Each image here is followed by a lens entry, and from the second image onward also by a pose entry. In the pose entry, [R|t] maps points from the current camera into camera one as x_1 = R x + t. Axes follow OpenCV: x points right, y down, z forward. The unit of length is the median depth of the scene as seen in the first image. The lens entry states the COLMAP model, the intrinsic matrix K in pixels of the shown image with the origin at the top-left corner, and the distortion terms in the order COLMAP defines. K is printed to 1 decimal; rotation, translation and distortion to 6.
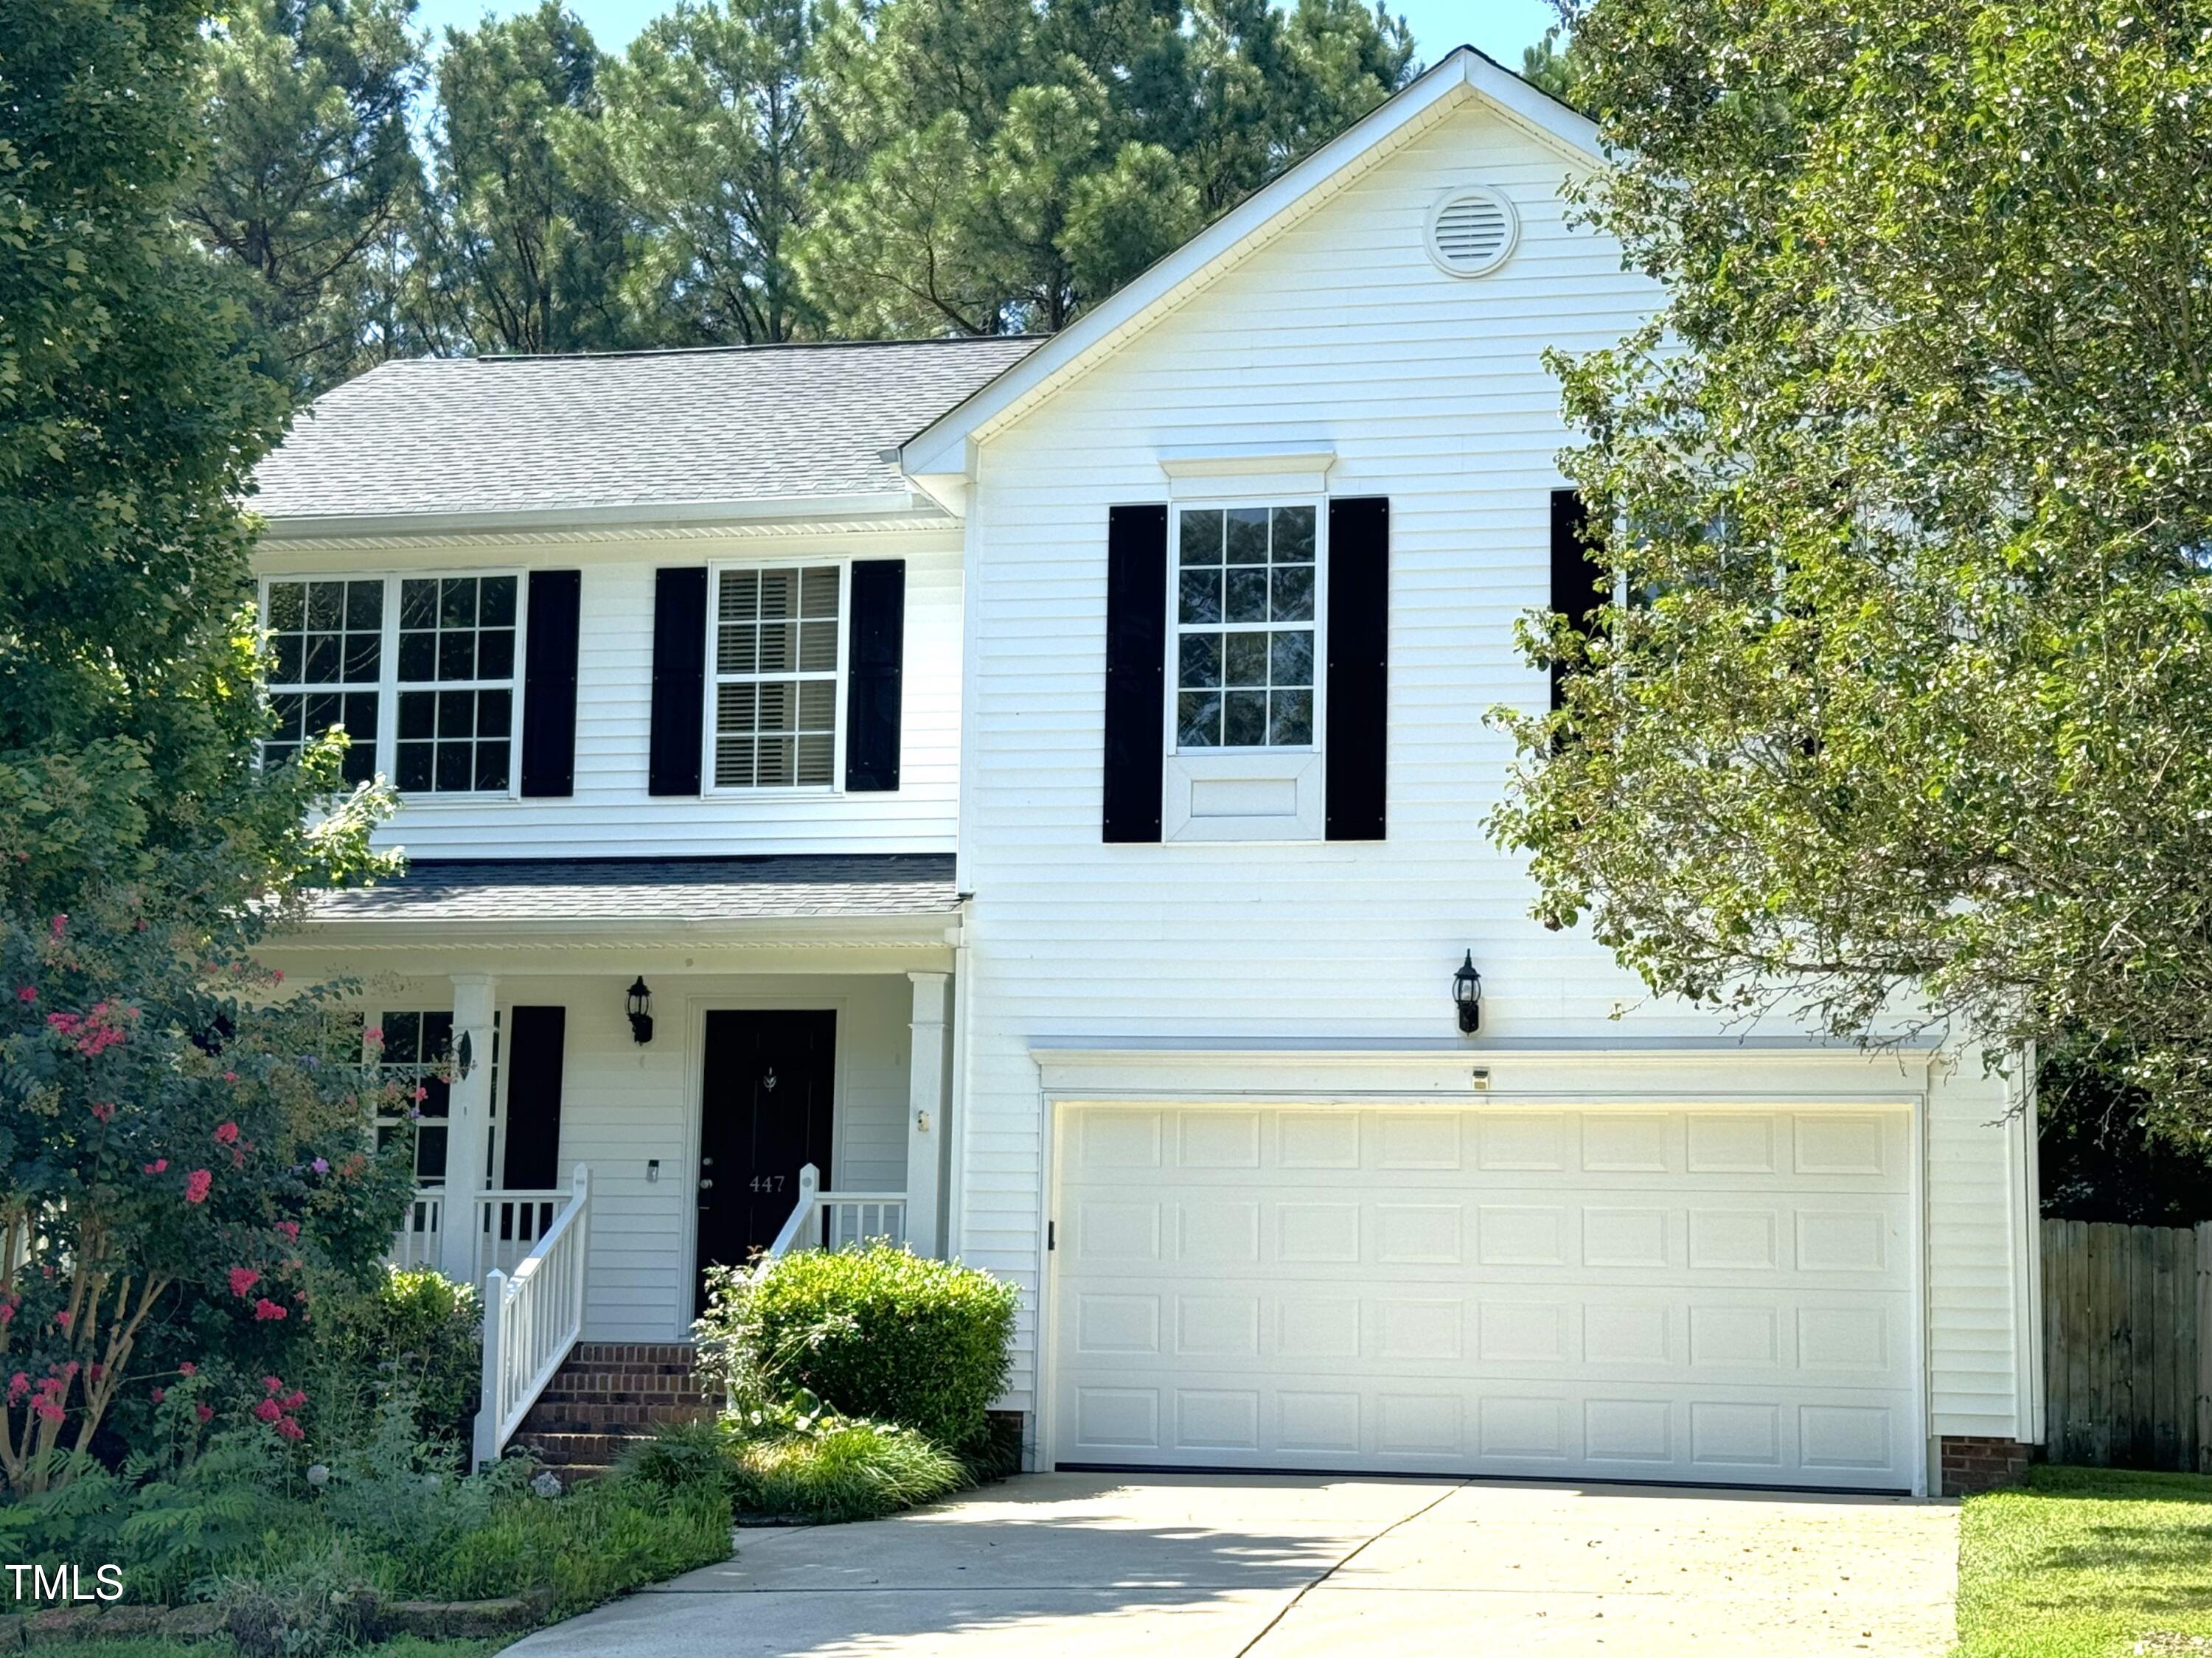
lens RADIAL K [[3406.9, 0, 1106.0], [0, 3406.9, 829.0], [0, 0, 1]] dist [0.140706, -0.040736]
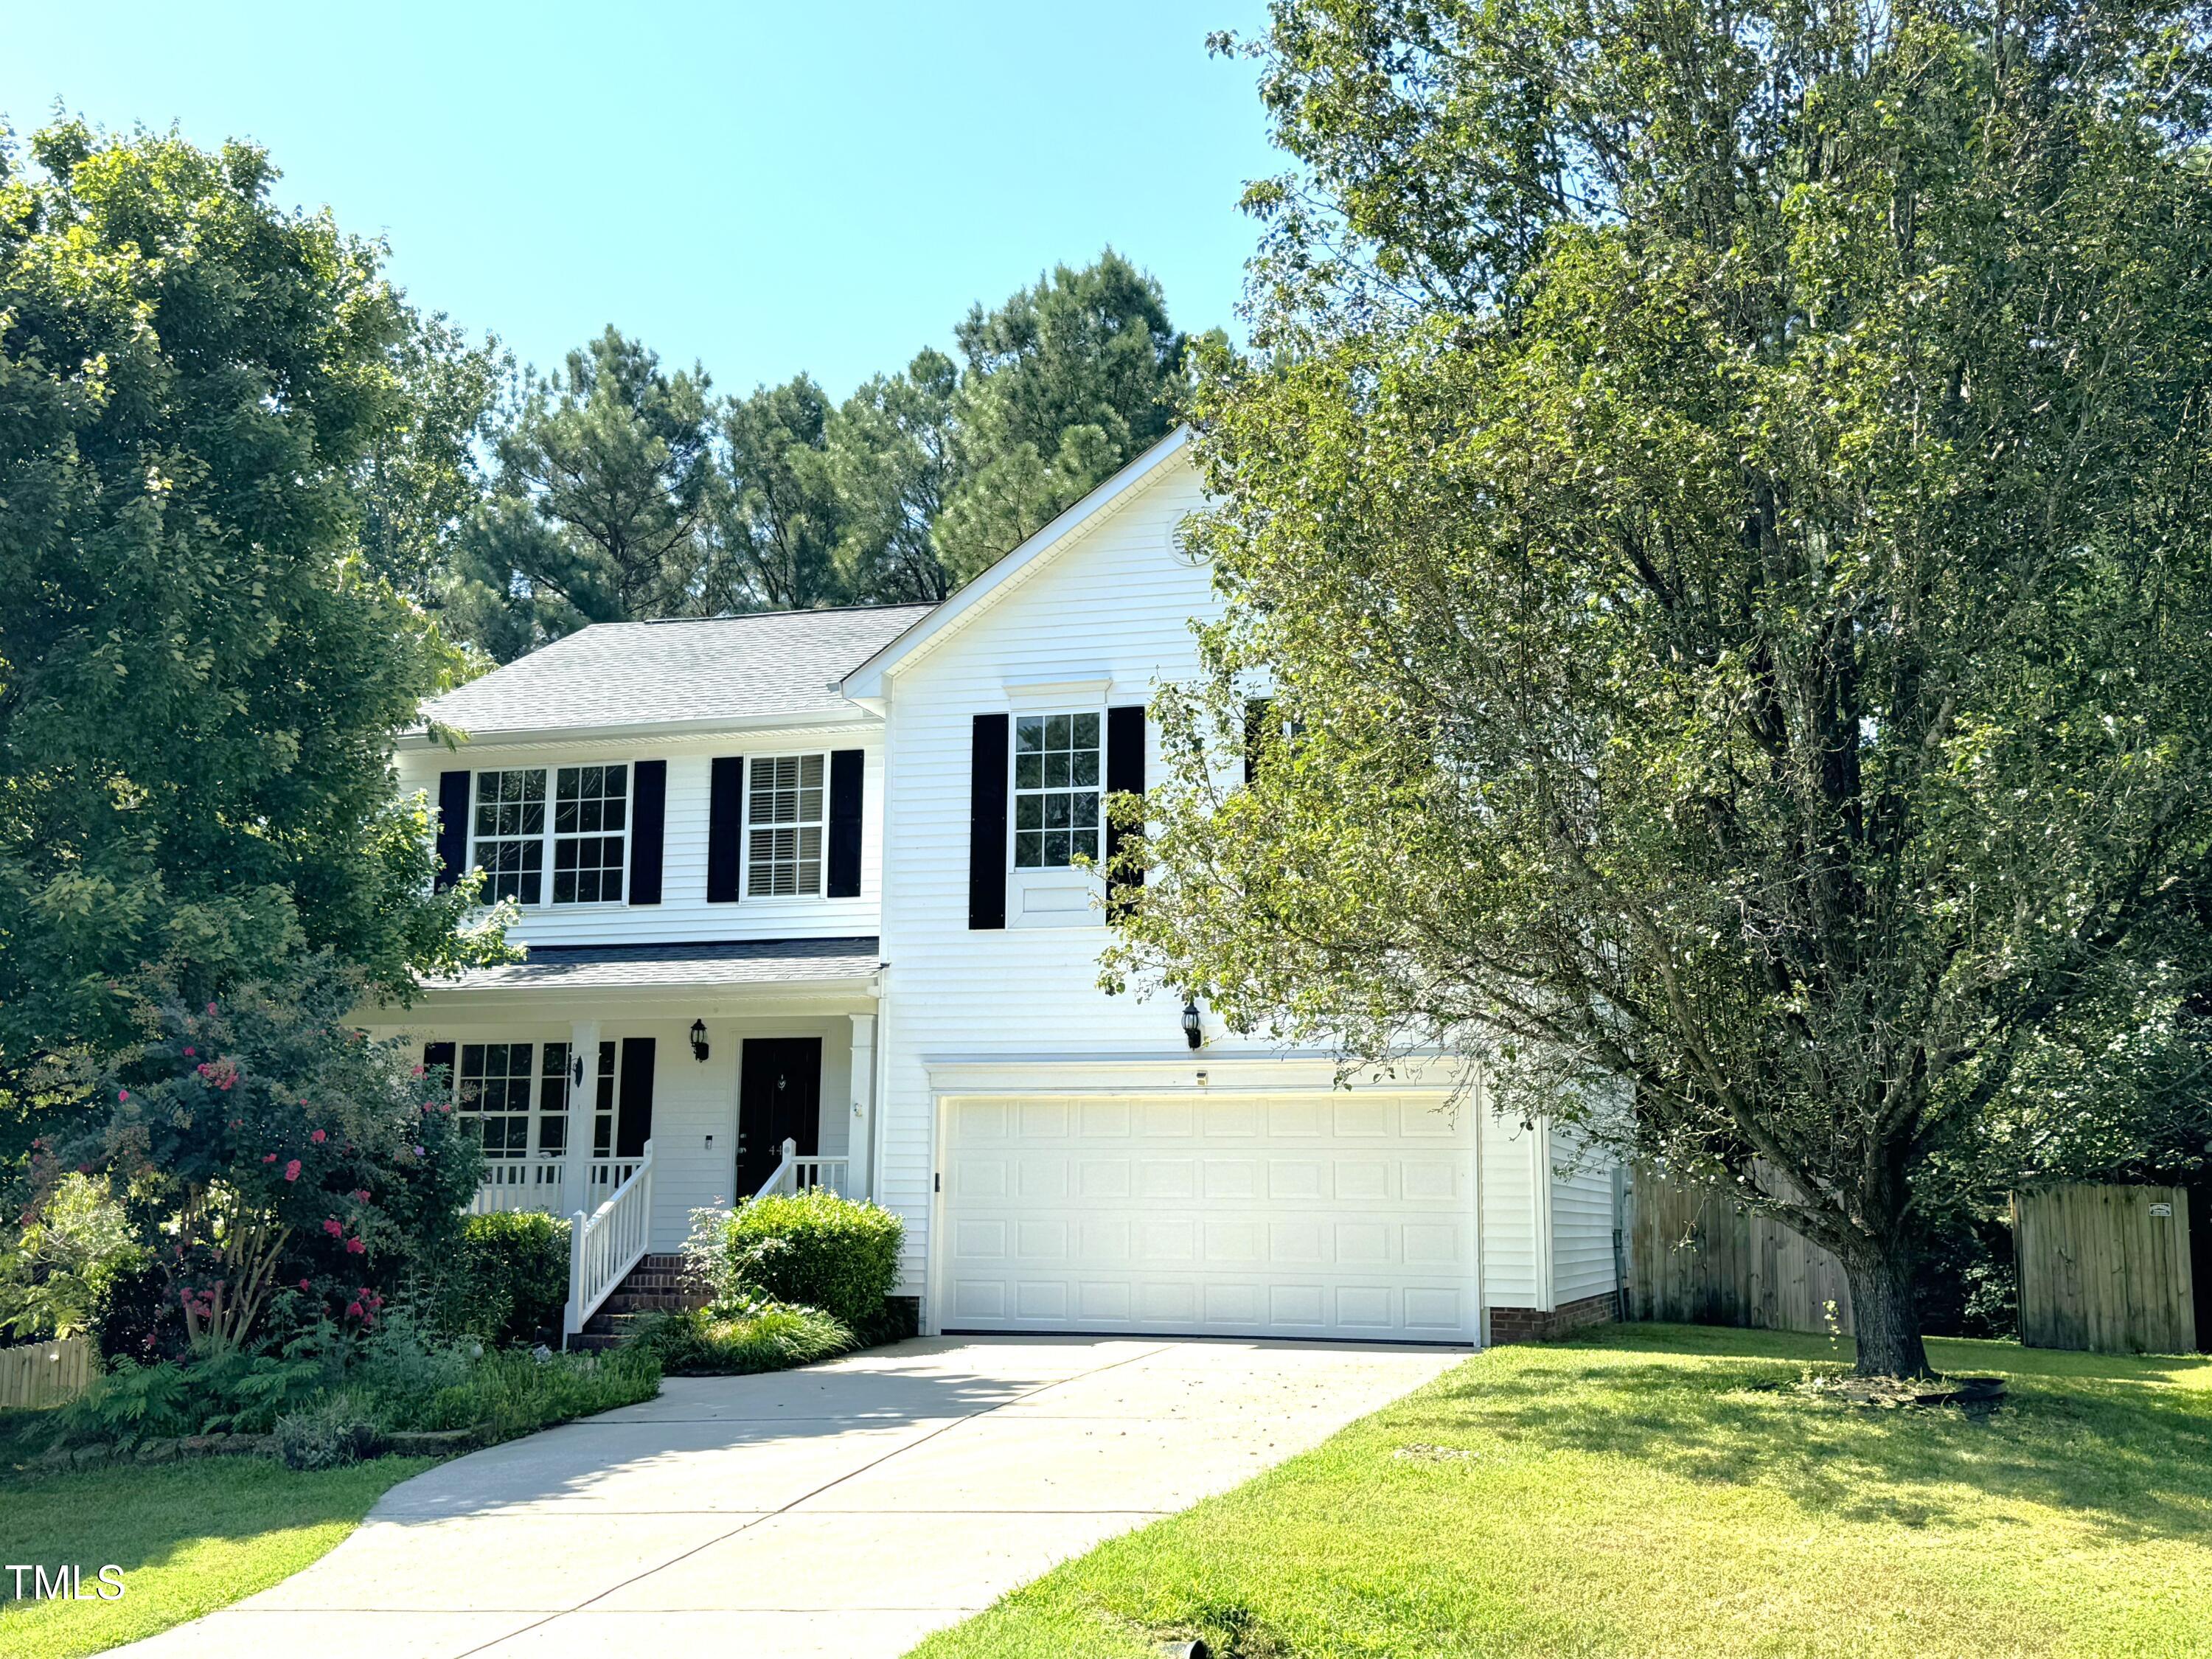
lens RADIAL K [[2237.6, 0, 1106.0], [0, 2237.6, 829.5], [0, 0, 1]] dist [0.189463, -0.323284]
pose [[0.997776, -0.021307, -0.063156, 0.117797], [0.019585, 0.999423, -0.027759, -0.011184], [0.063711, 0.026460, 0.997618, -0.024771]]
